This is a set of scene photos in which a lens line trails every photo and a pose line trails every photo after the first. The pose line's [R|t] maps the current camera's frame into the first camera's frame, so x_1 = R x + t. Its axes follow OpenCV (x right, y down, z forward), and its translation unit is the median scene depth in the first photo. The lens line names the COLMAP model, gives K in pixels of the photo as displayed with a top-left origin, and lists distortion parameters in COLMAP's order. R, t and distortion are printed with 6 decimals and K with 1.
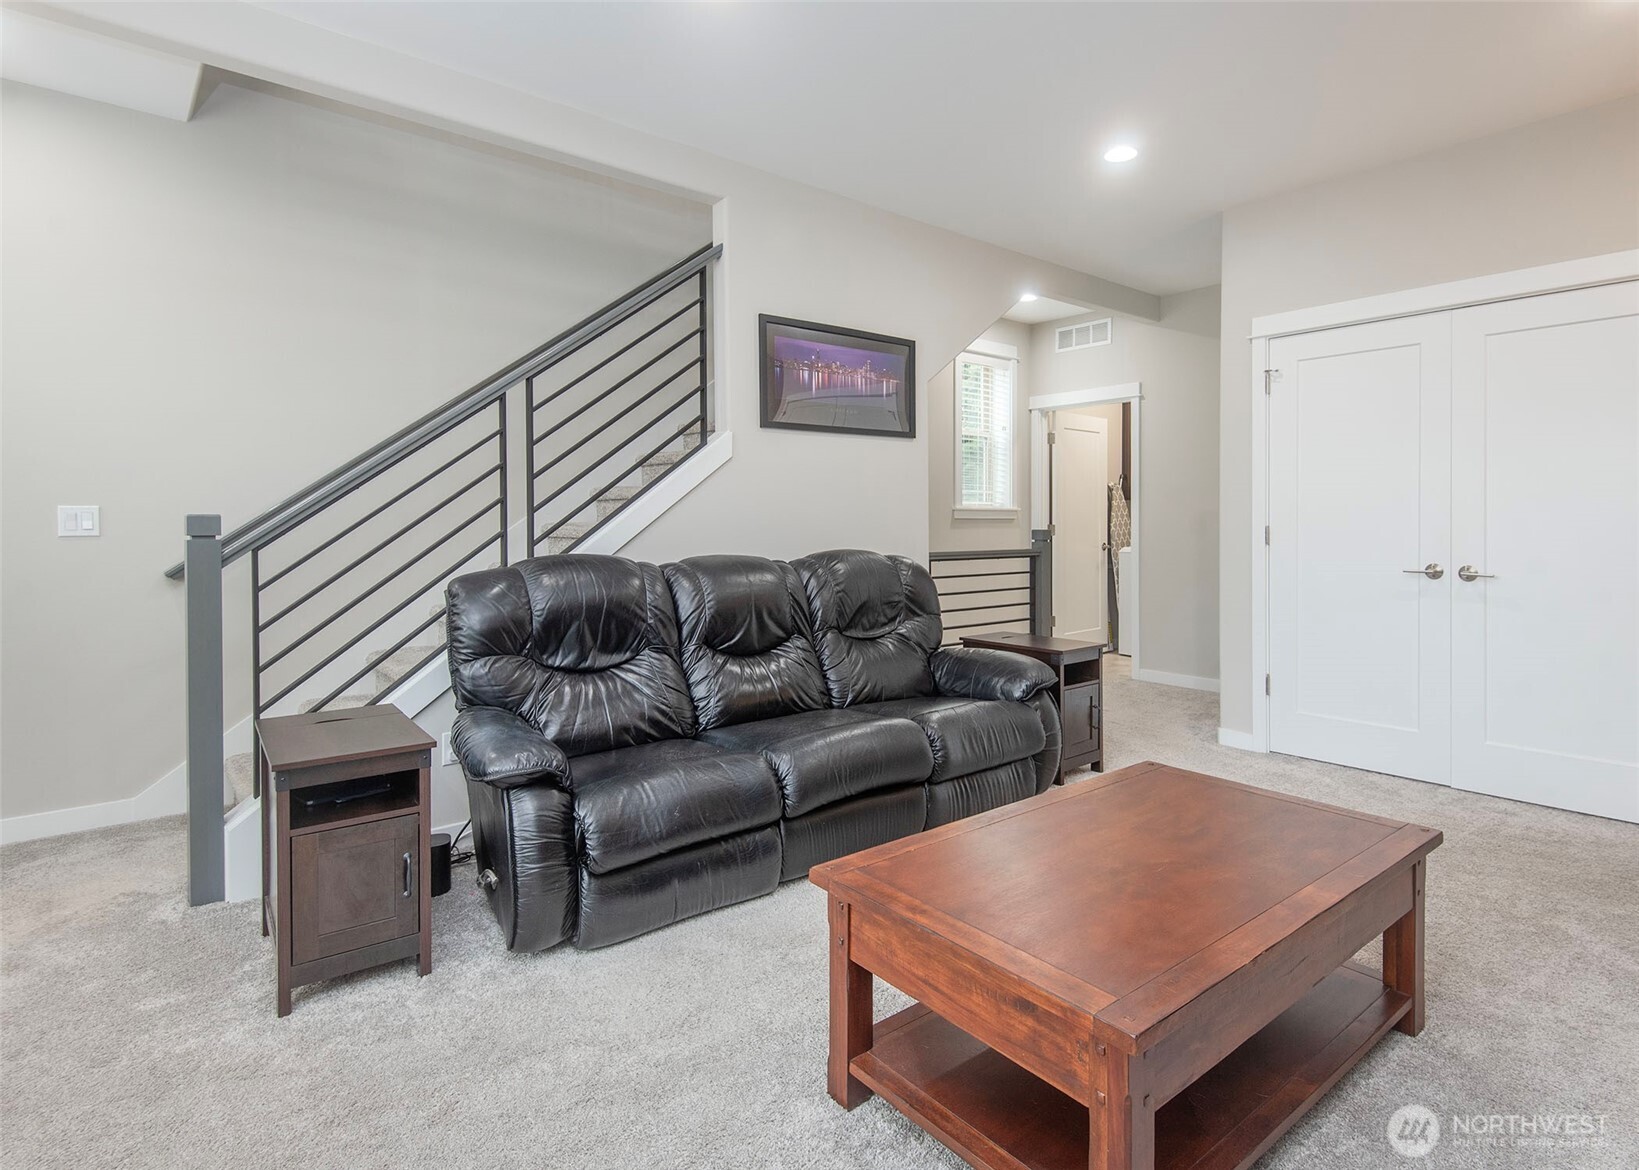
lens RADIAL K [[863.2, 0, 822.0], [0, 863.2, 538.0], [0, 0, 1]] dist [0.001082, 0.000007]
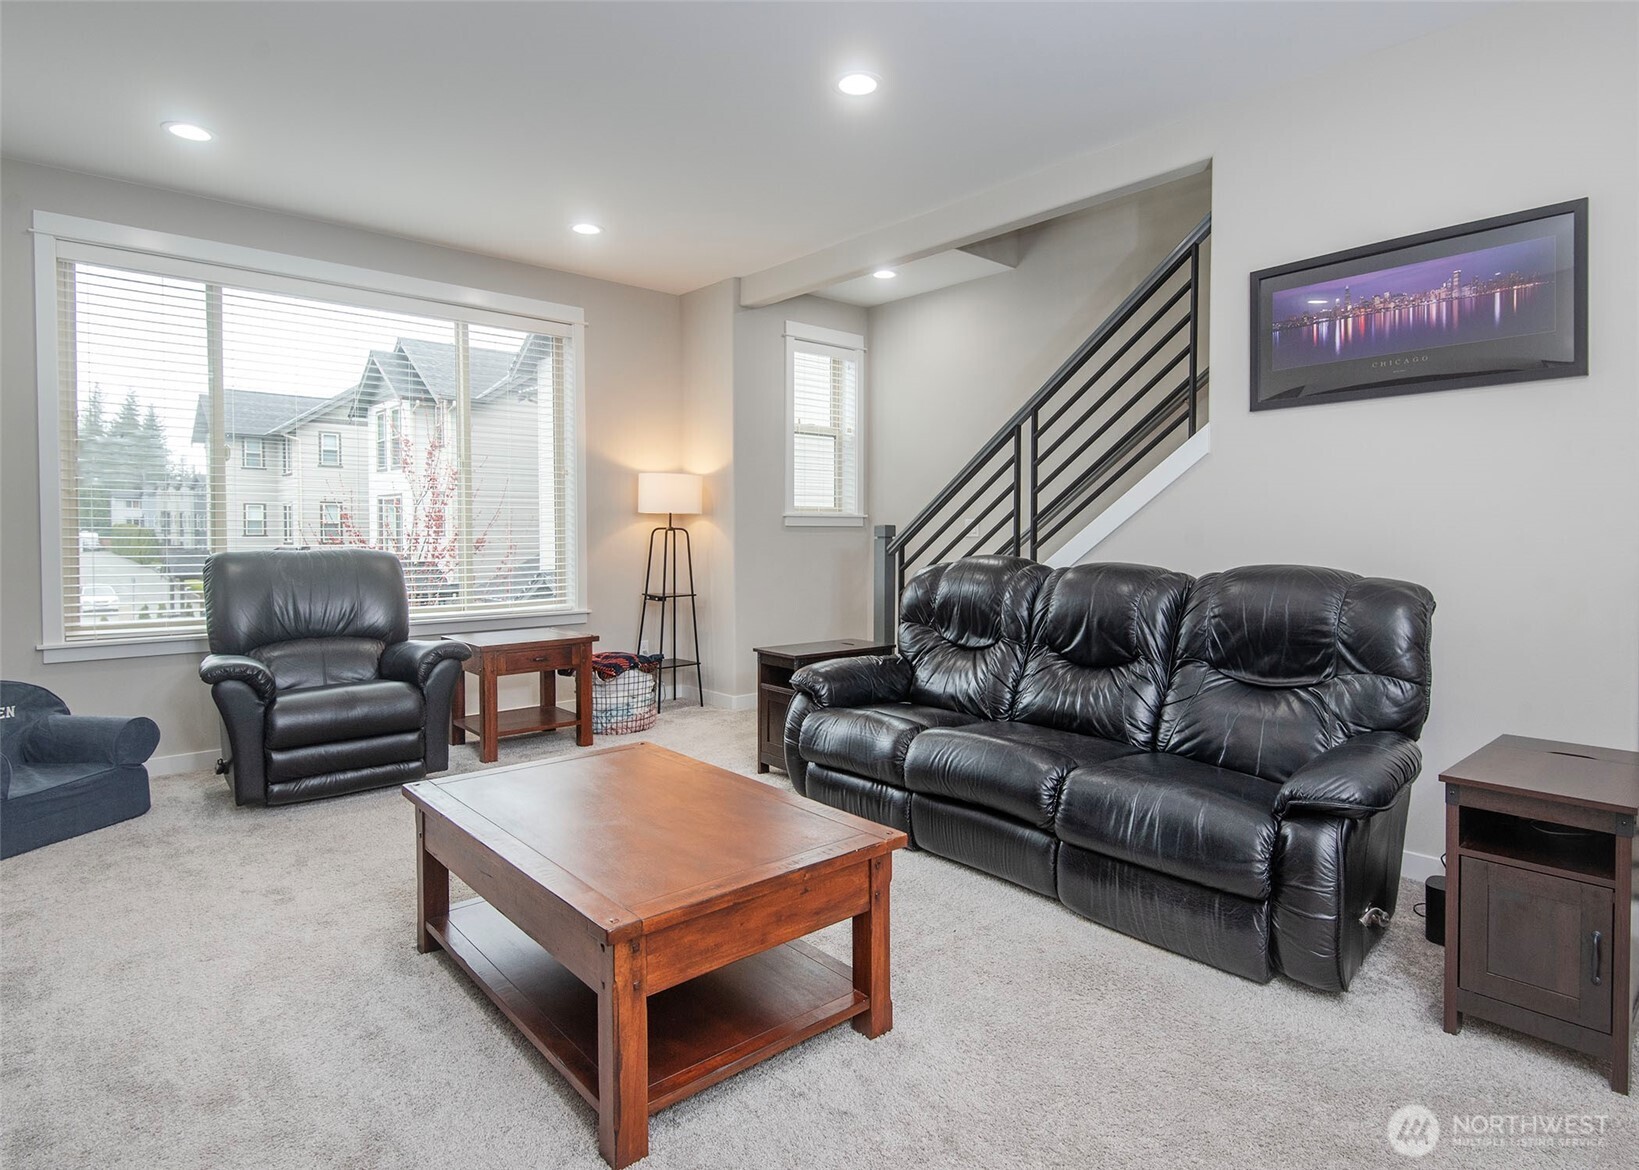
lens RADIAL K [[863.2, 0, 822.0], [0, 863.2, 538.0], [0, 0, 1]] dist [0.001082, 0.000007]
pose [[0.032082, 0.004013, -0.999477, 0.836821], [-0.016326, 0.999861, 0.003491, -0.004950], [0.999352, 0.016205, 0.032143, 0.648660]]
